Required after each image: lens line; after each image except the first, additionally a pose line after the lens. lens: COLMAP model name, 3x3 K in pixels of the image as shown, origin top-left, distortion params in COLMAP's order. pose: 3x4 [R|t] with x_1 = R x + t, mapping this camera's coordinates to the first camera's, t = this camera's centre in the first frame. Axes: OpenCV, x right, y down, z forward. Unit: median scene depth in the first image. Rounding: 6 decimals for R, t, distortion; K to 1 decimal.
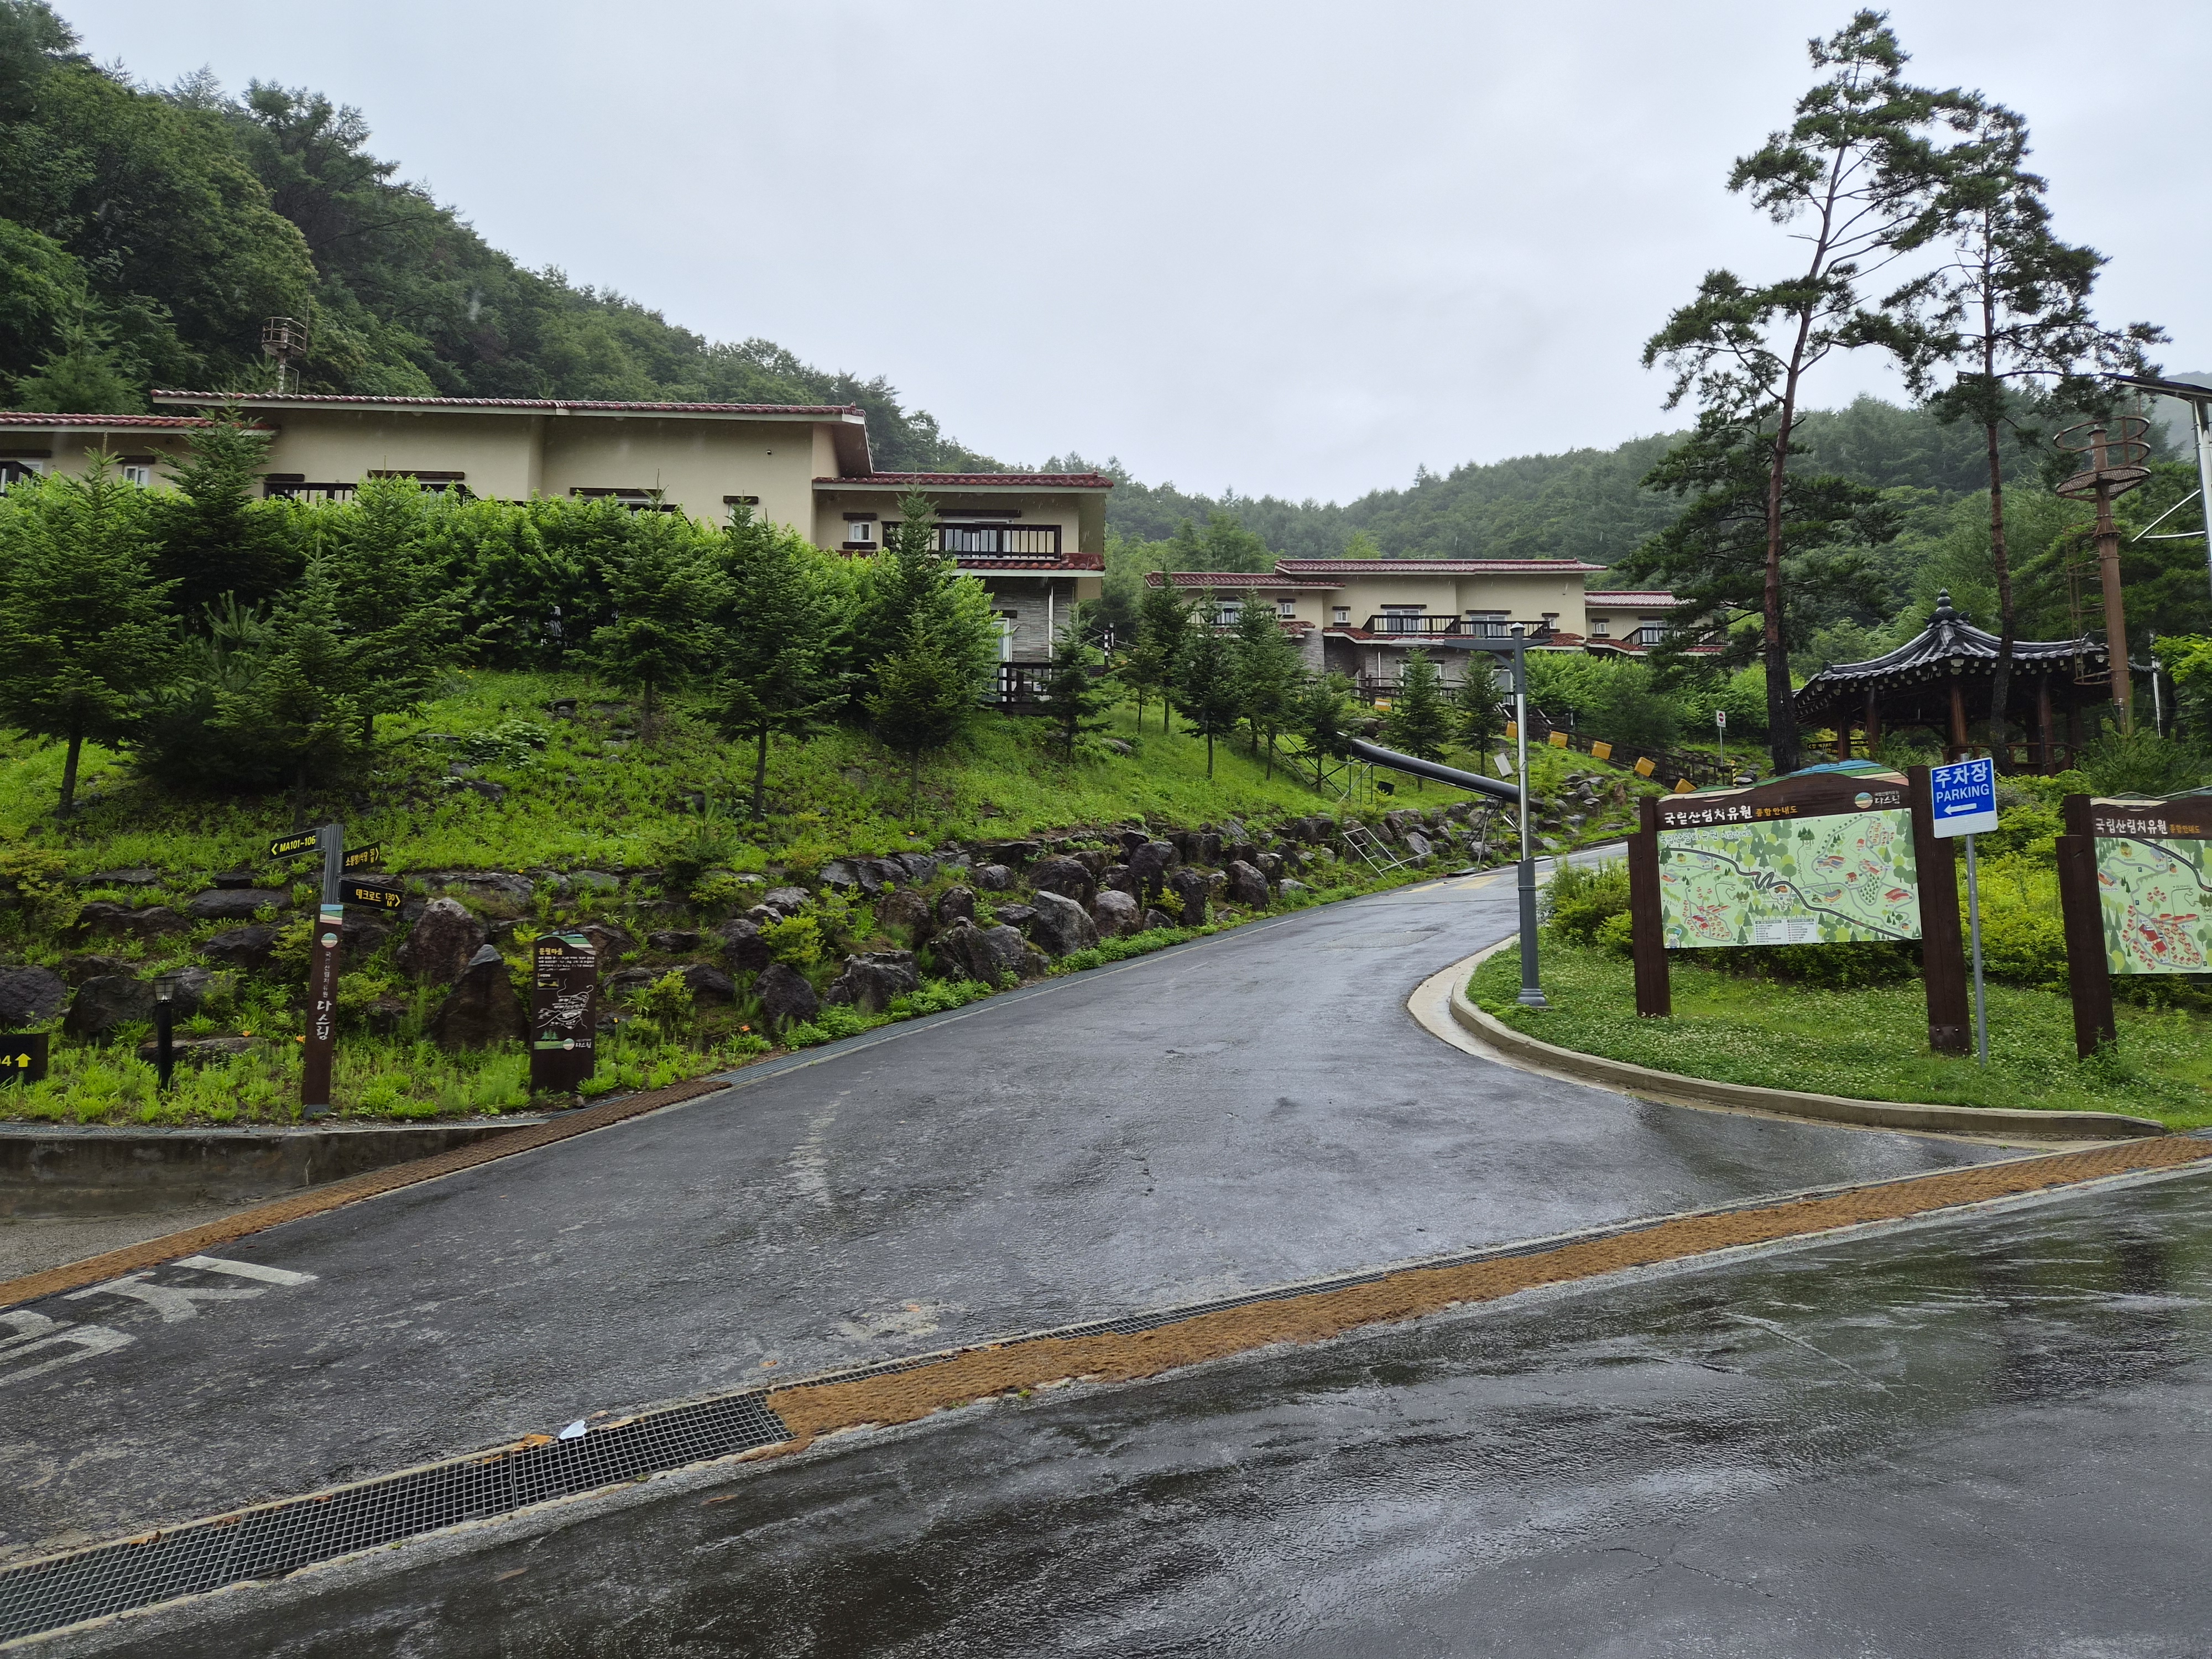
lens RADIAL K [[1478.1, 0, 1108.2], [0, 1478.1, 844.6], [0, 0, 1]] dist [0.074126, -0.063436]
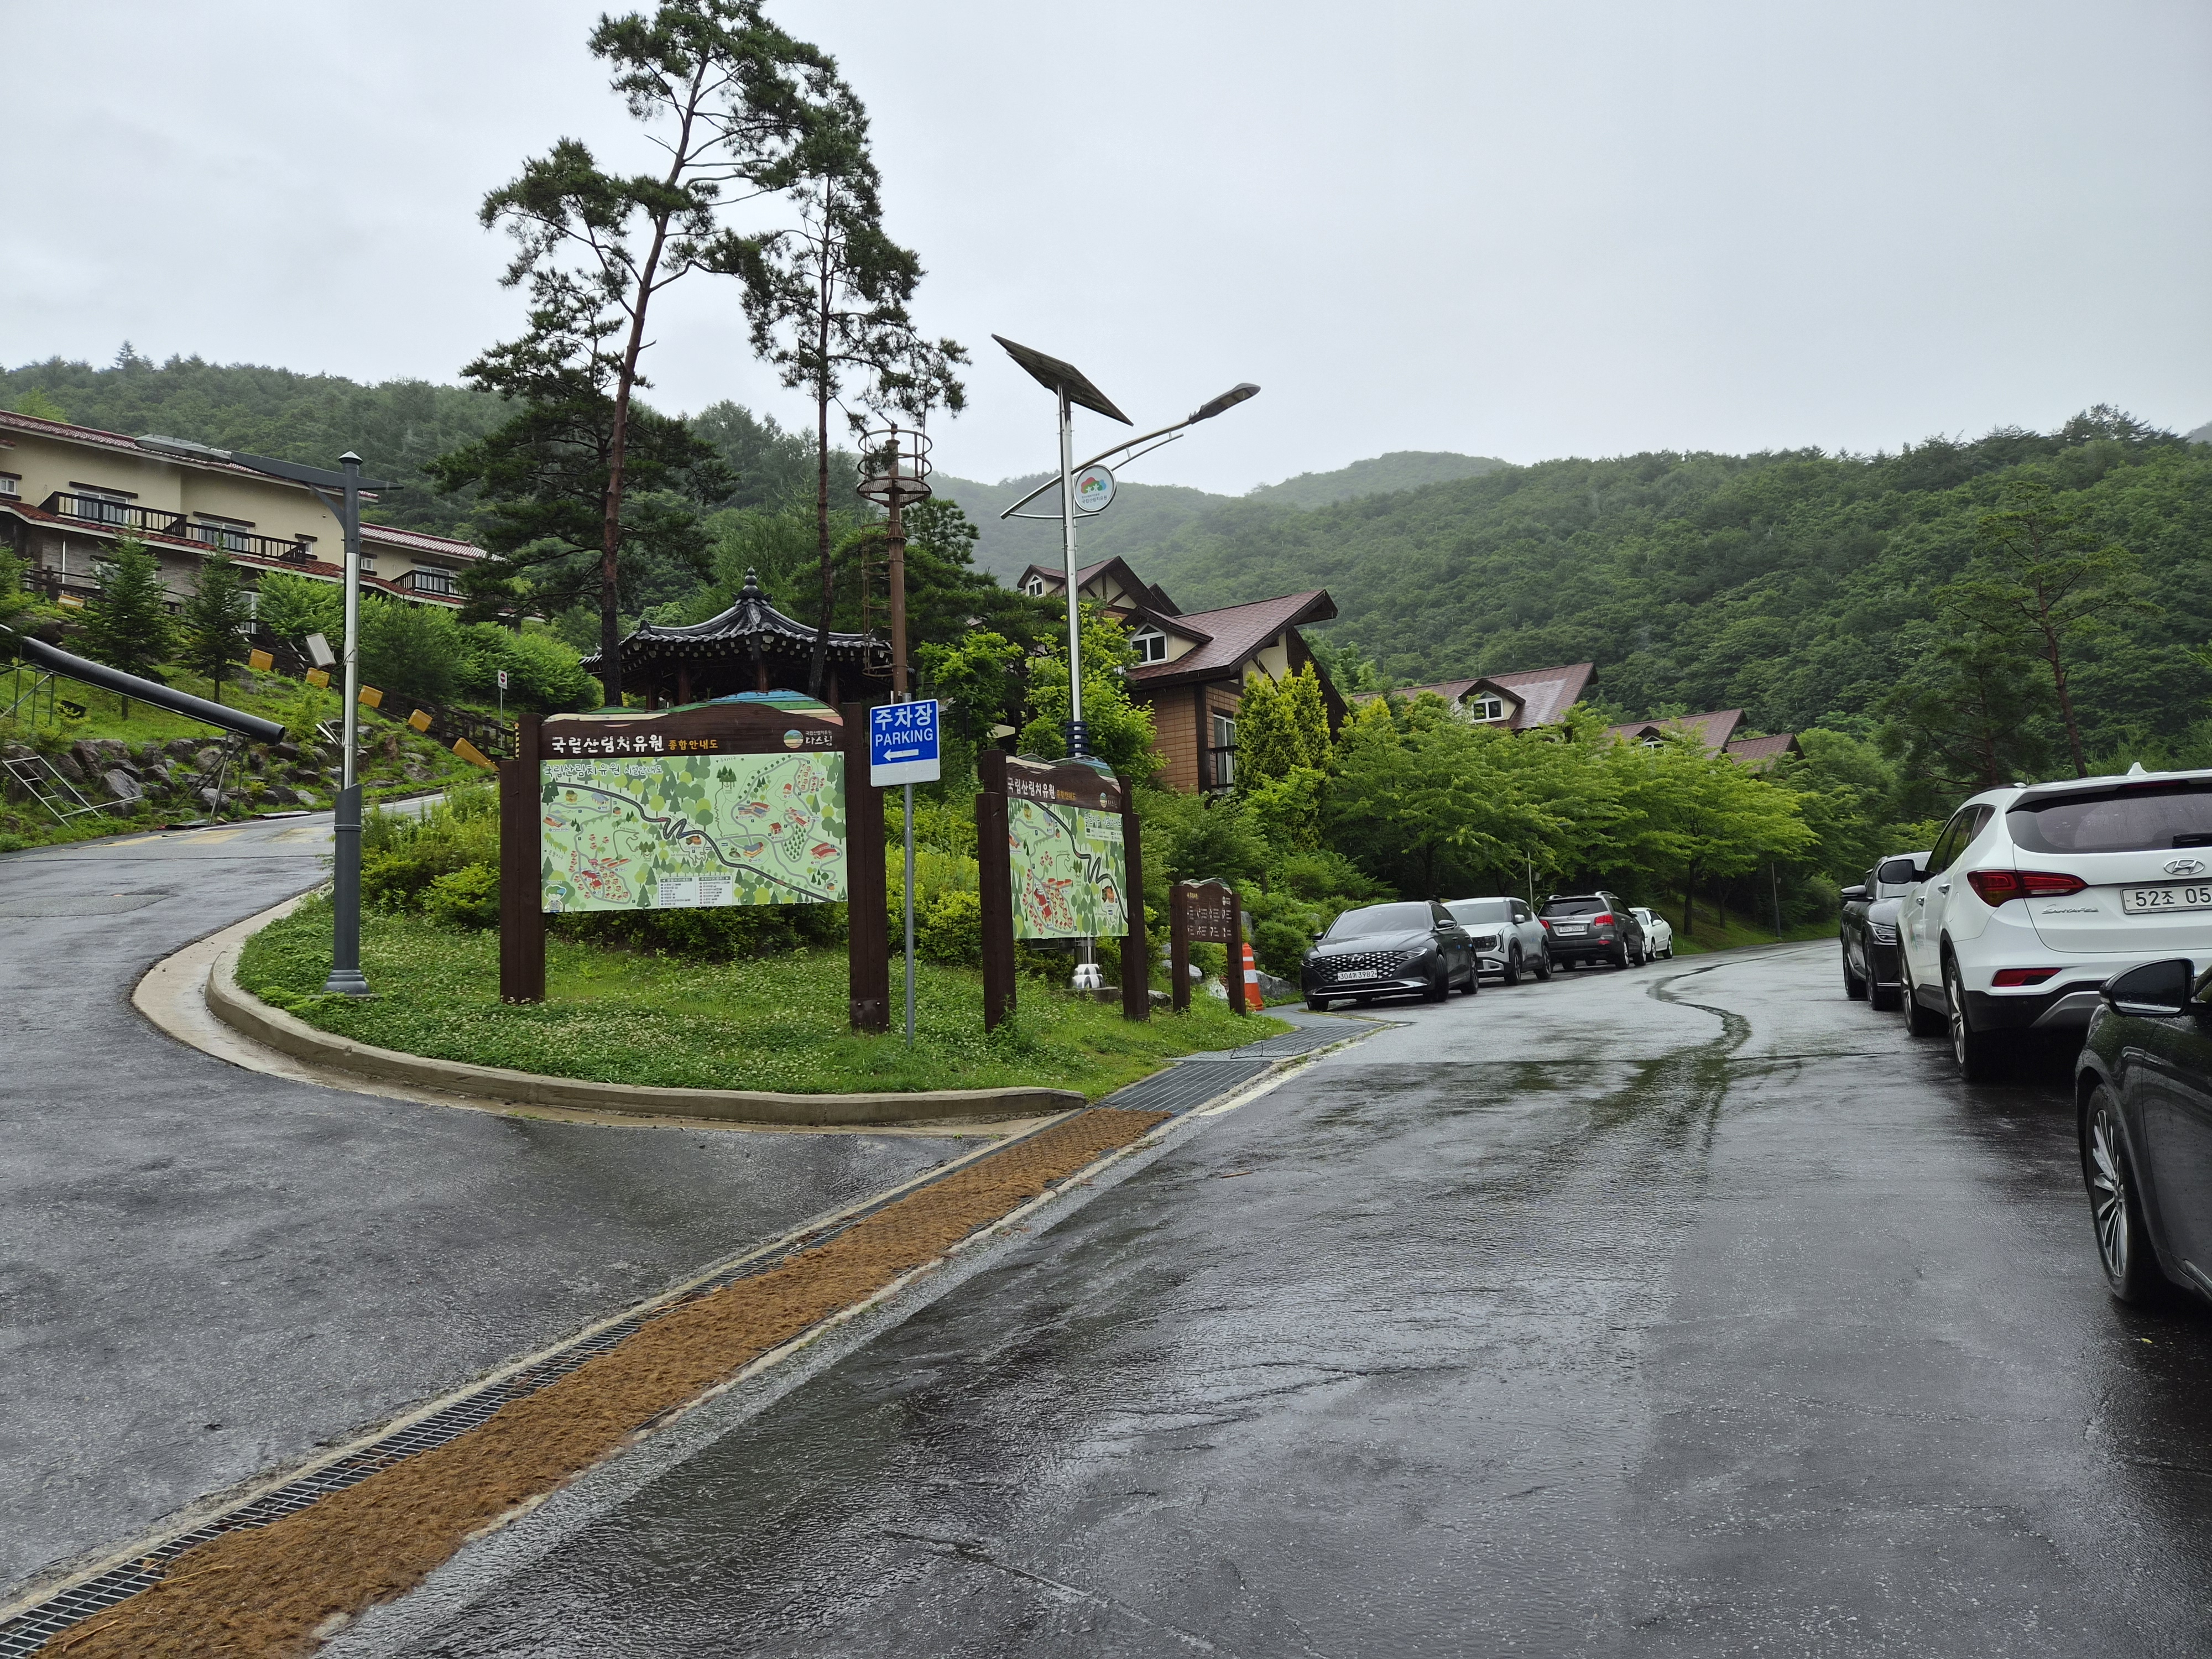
lens RADIAL K [[1478.1, 0, 1108.2], [0, 1478.1, 844.6], [0, 0, 1]] dist [0.074126, -0.063436]
pose [[0.697381, 0.040791, 0.715539, 0.016141], [-0.051444, 0.998653, -0.006792, 0.016037], [-0.714852, -0.032074, 0.698540, 0.166558]]
